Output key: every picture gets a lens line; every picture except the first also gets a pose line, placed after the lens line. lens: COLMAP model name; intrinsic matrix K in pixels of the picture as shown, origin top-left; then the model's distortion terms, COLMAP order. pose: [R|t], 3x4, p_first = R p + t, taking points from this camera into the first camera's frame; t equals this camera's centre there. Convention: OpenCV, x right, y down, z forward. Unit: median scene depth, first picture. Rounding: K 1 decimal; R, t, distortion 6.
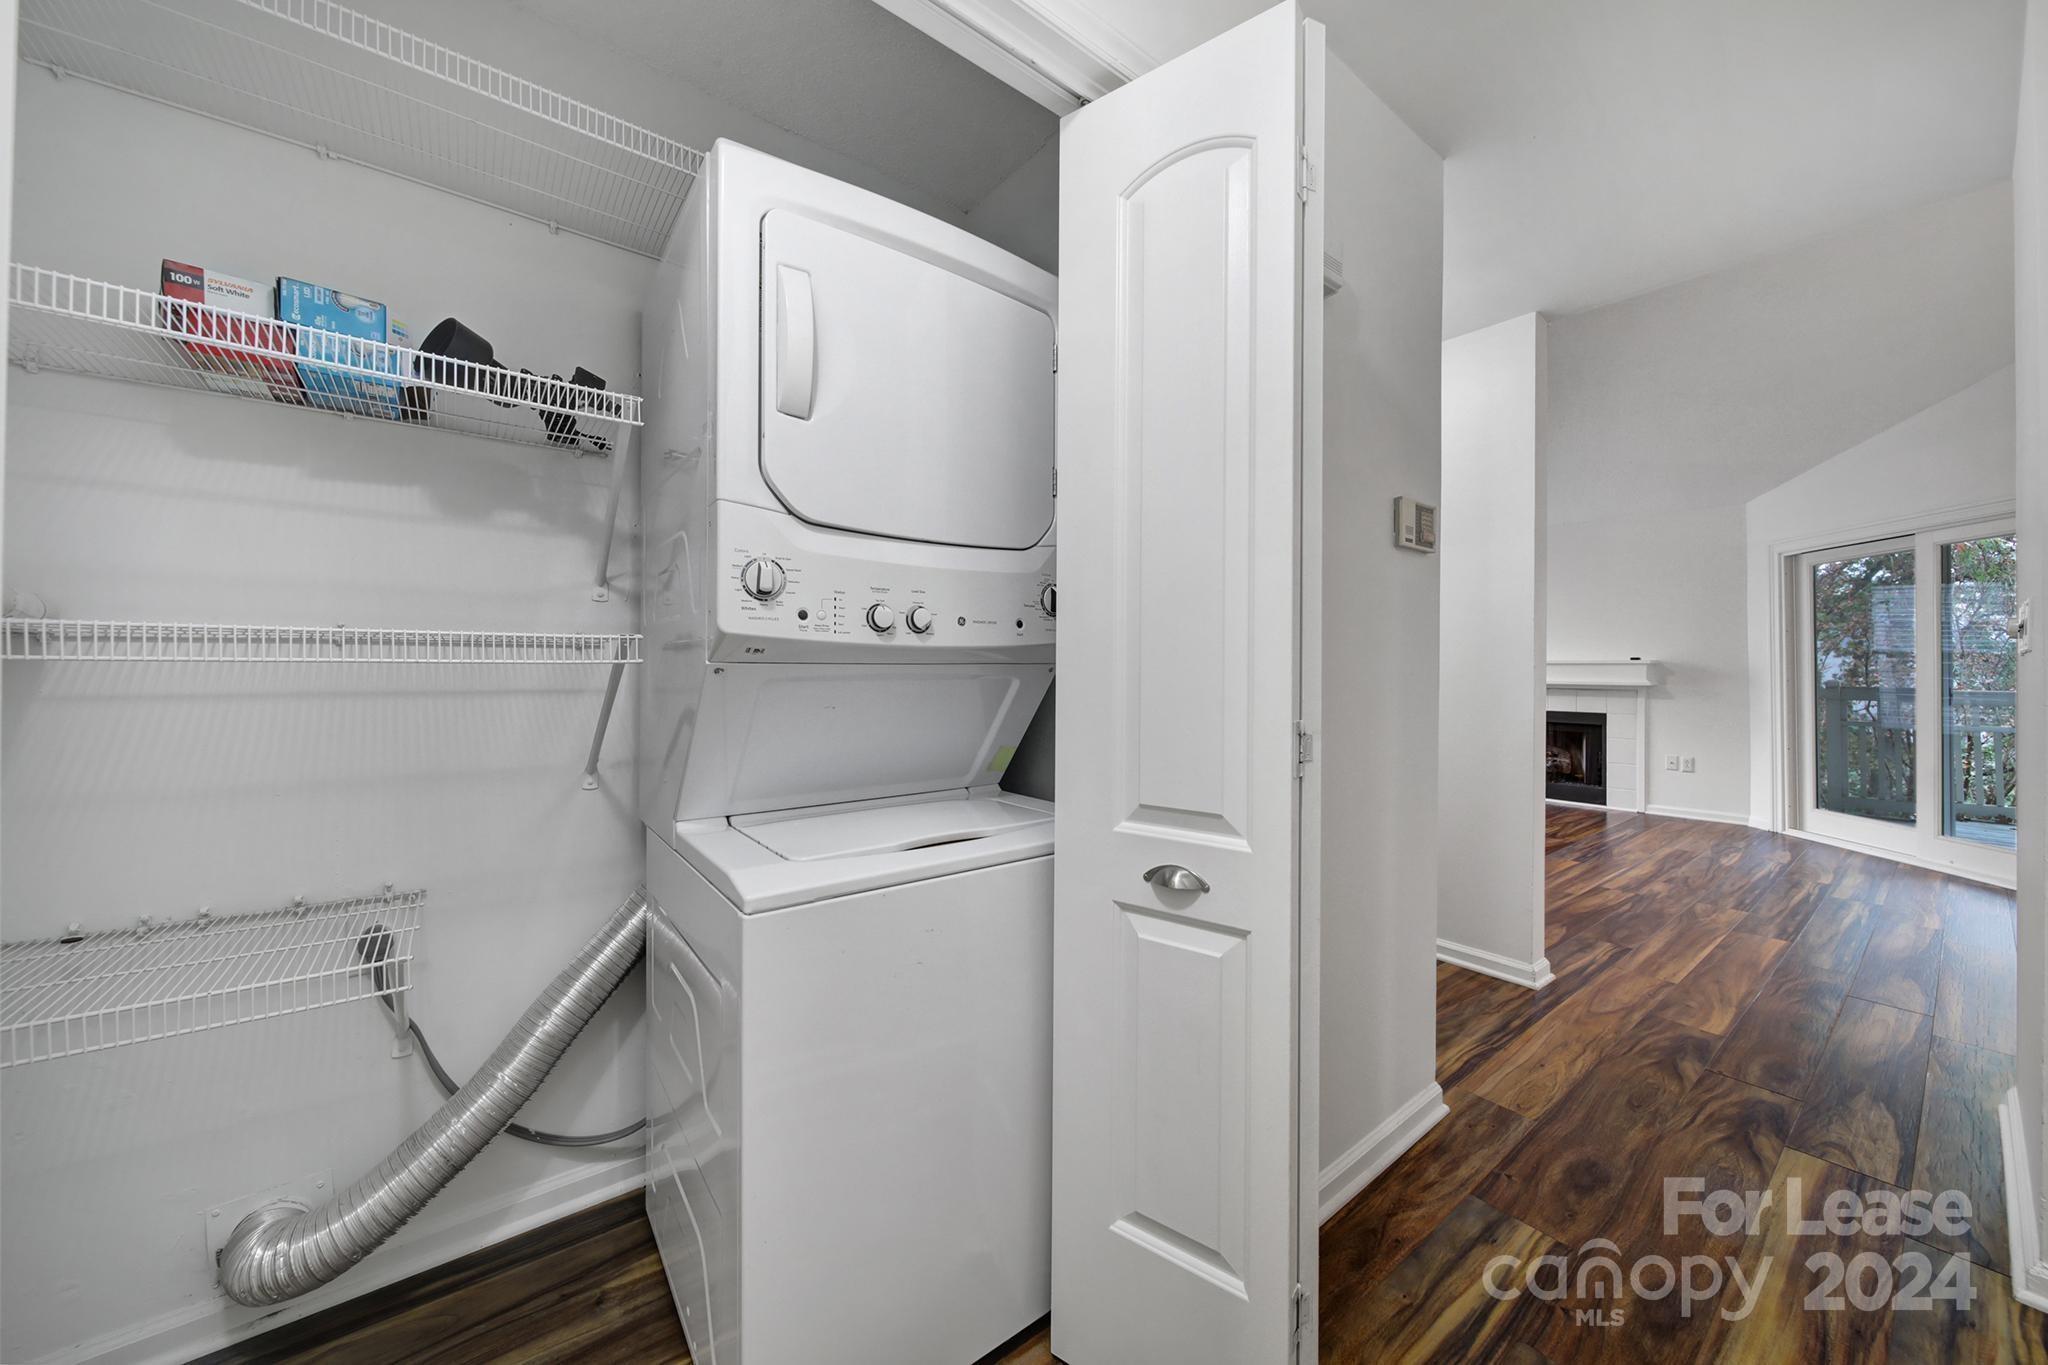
lens RADIAL K [[724.1, 0, 1027.8], [0, 724.1, 666.8], [0, 0, 1]] dist [-0.002362, -0.000429]
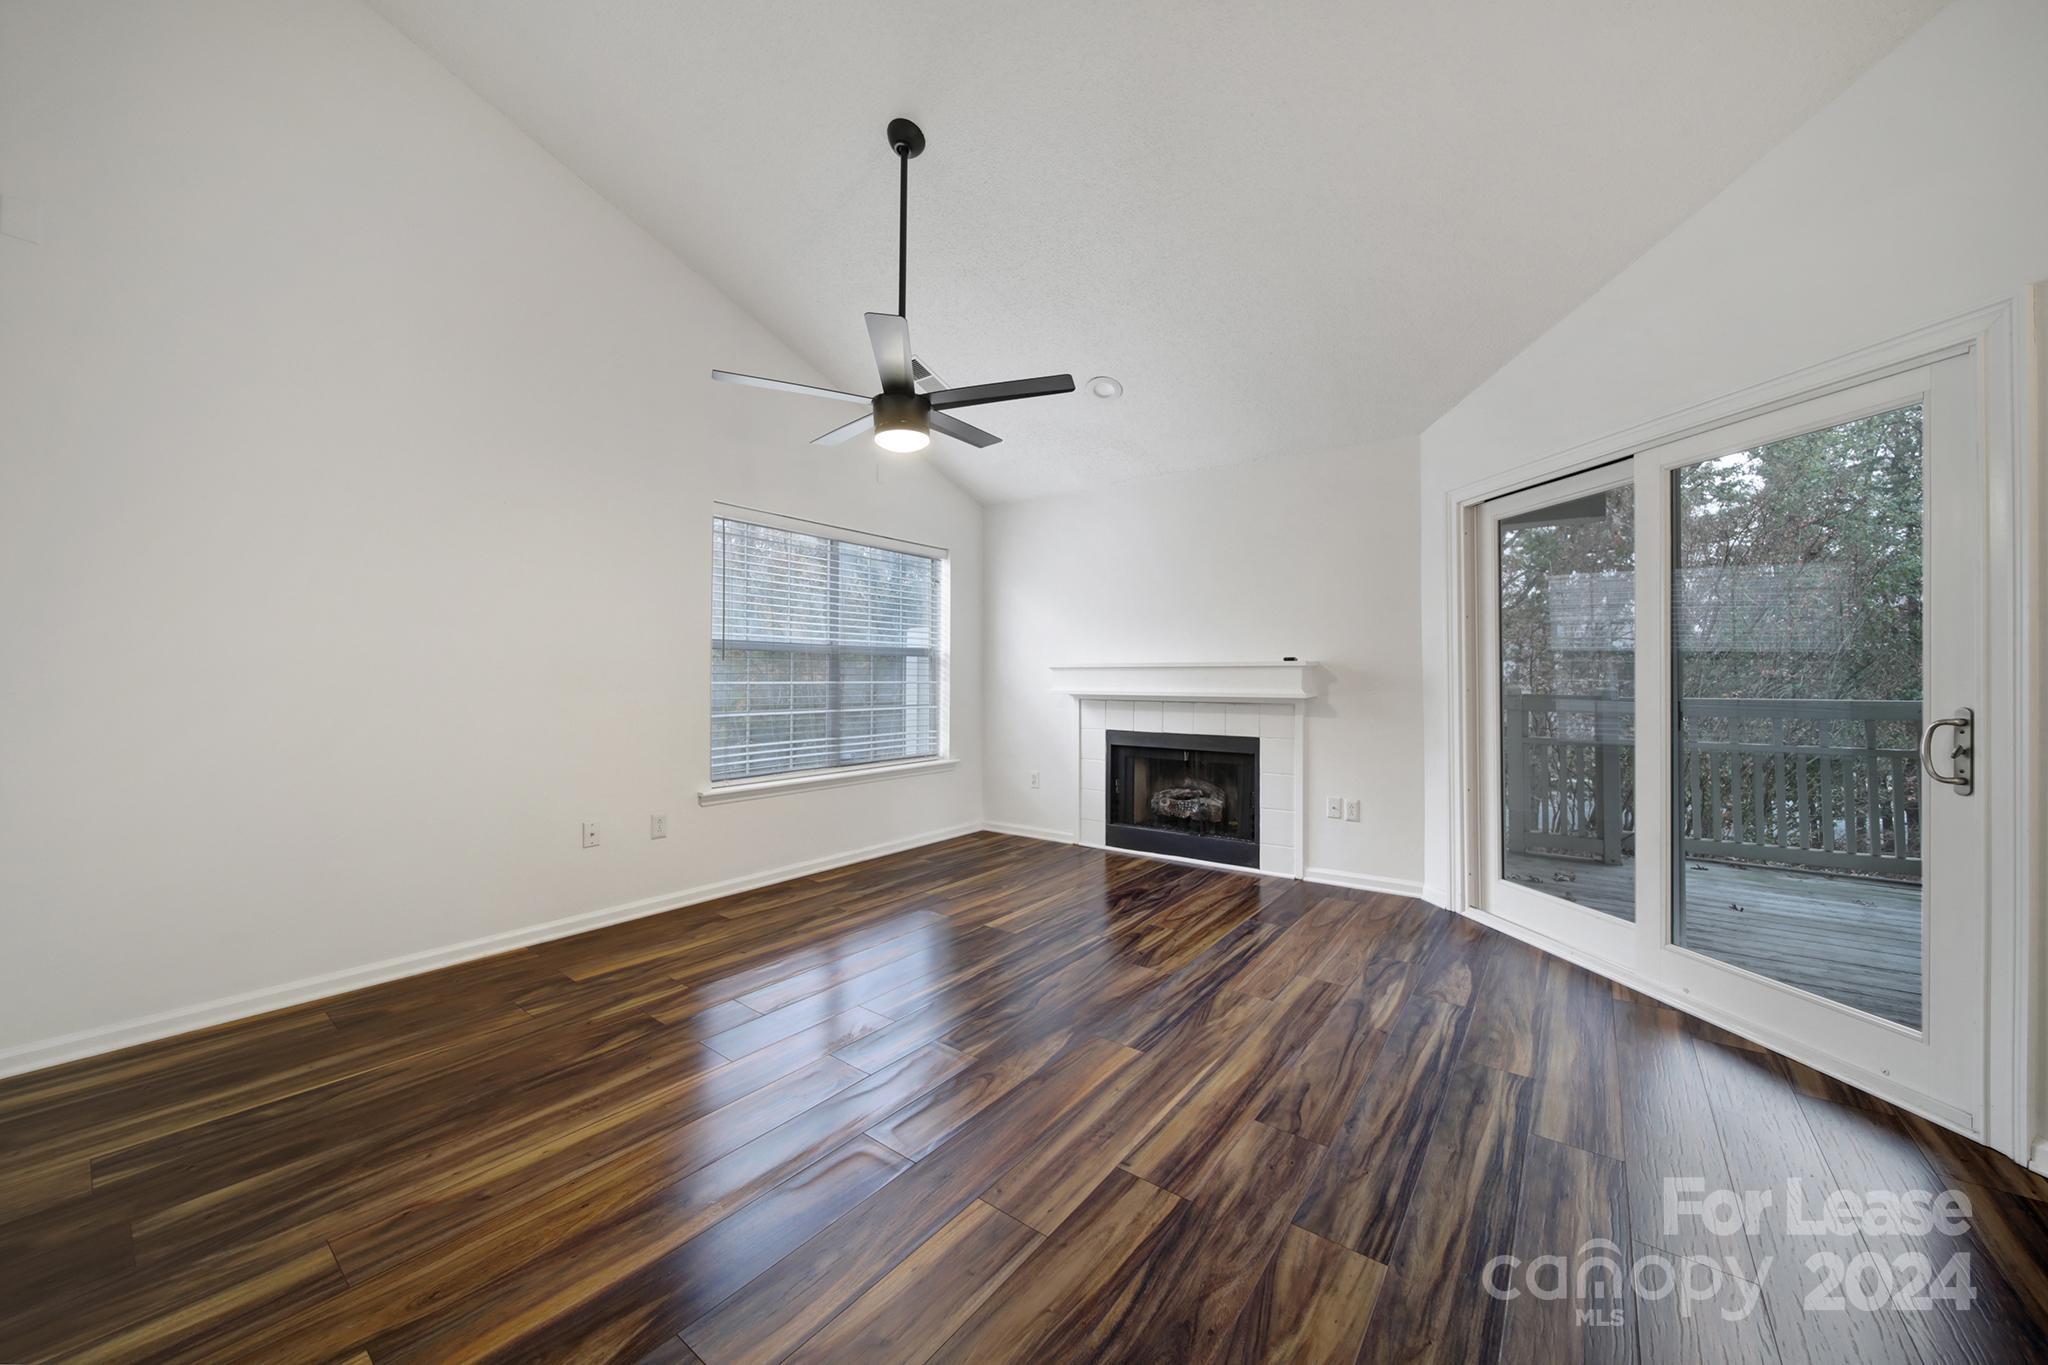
lens RADIAL K [[736.5, 0, 1030.2], [0, 736.5, 680.4], [0, 0, 1]] dist [0.001272, -0.000004]
pose [[0.963120, -0.009096, 0.268917, 0.468529], [0.006270, 0.999916, 0.011368, -0.000219], [-0.268998, -0.009262, 0.963096, 0.442095]]
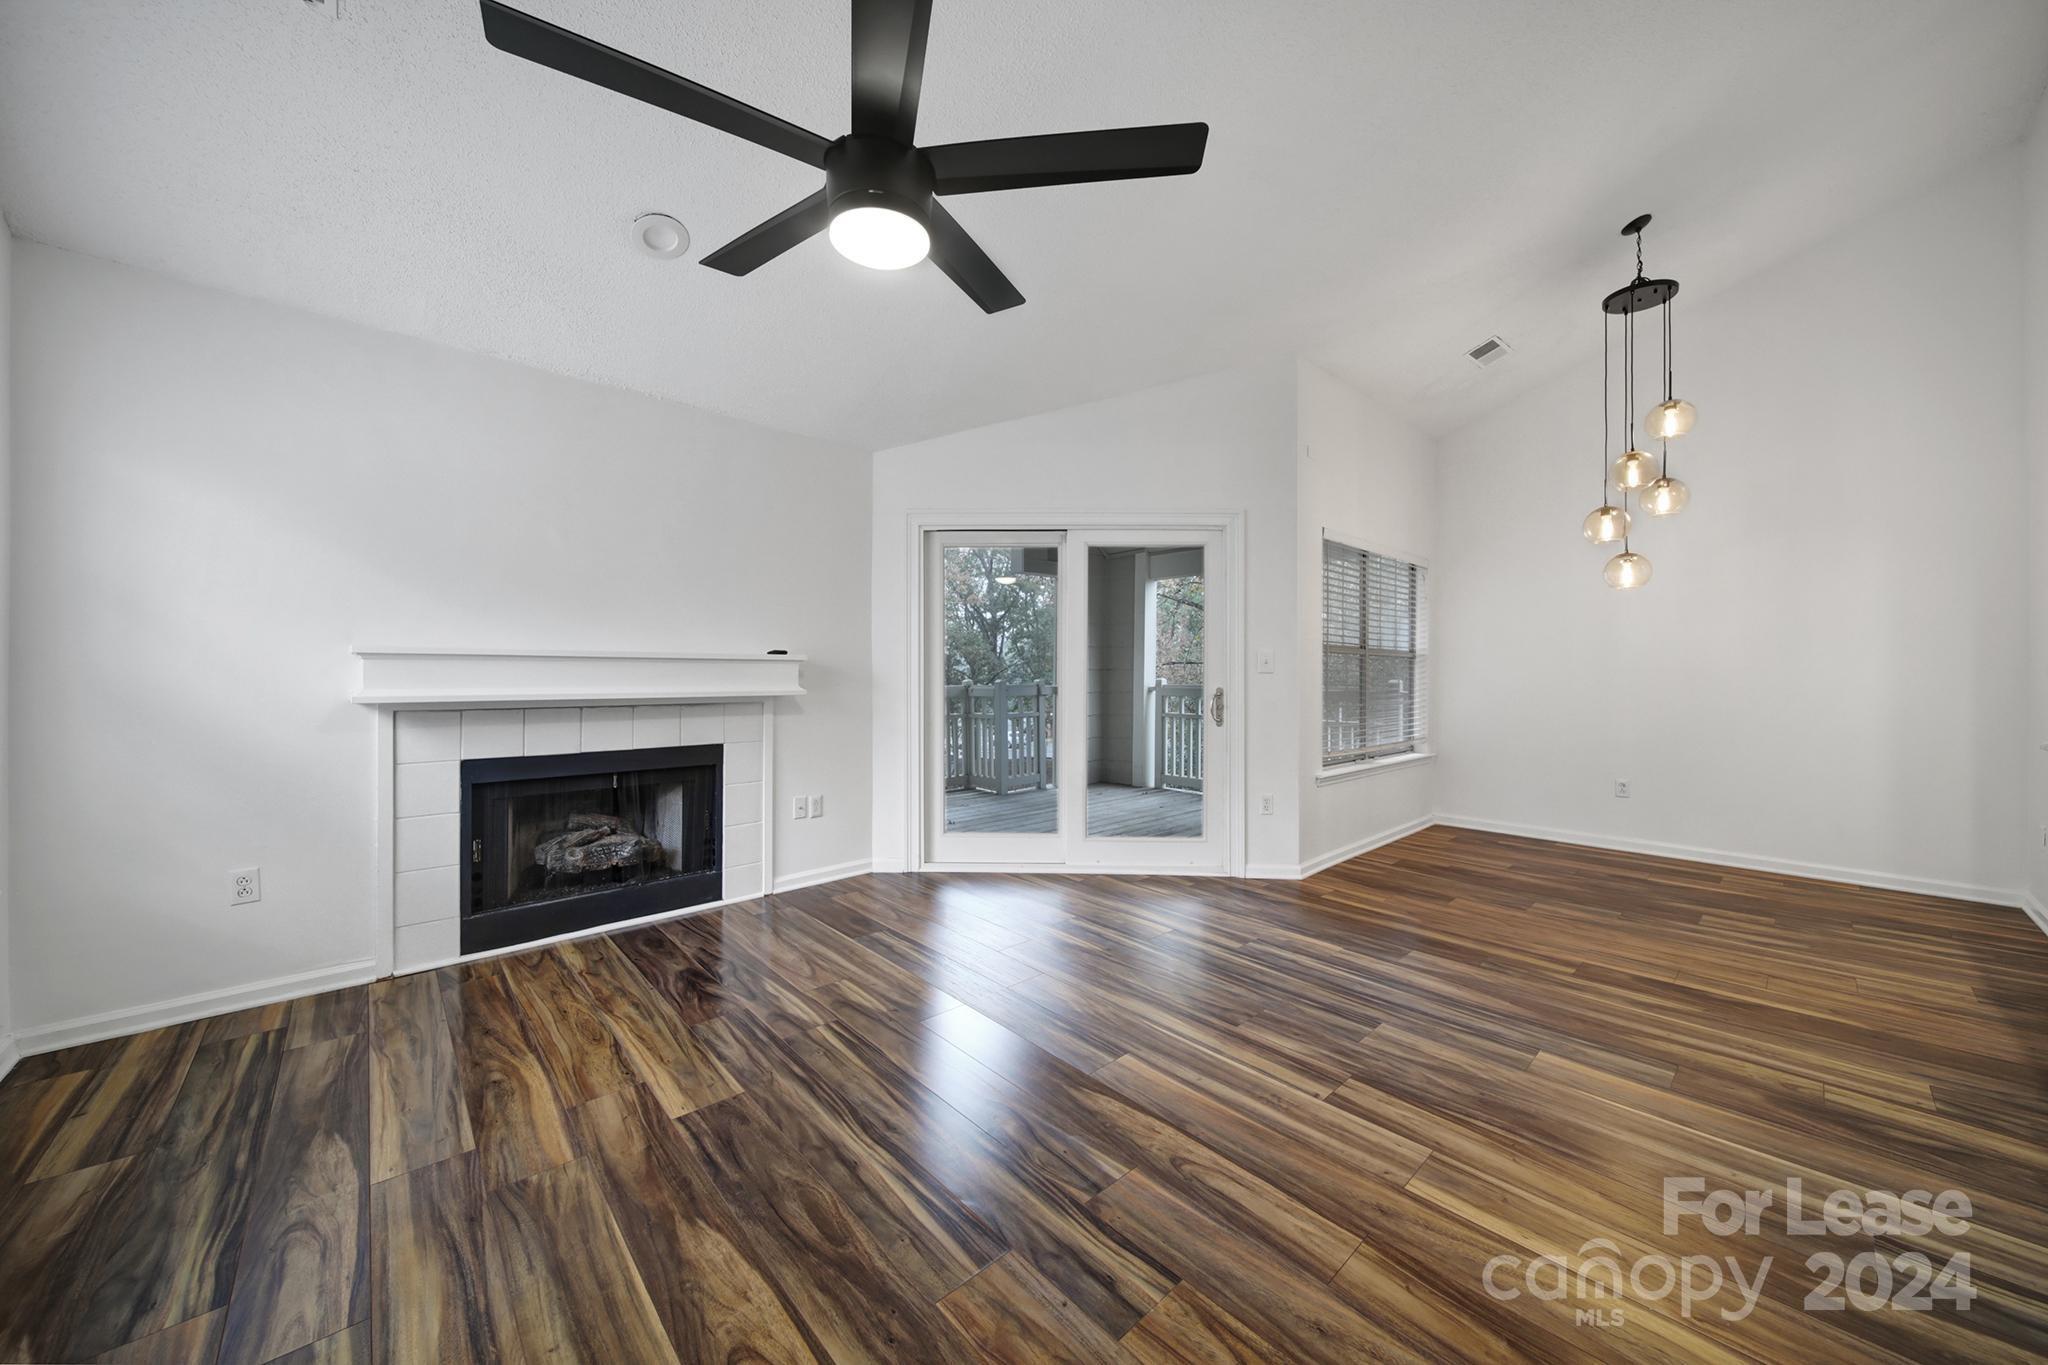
lens RADIAL K [[721.6, 0, 1024.8], [0, 721.6, 671.8], [0, 0, 1]] dist [-0.001234, -0.000395]
pose [[-0.090910, -0.008783, 0.995820, 0.227540], [-0.010824, 0.999911, 0.007831, -0.001820], [-0.995800, -0.010067, -0.090997, 0.956547]]
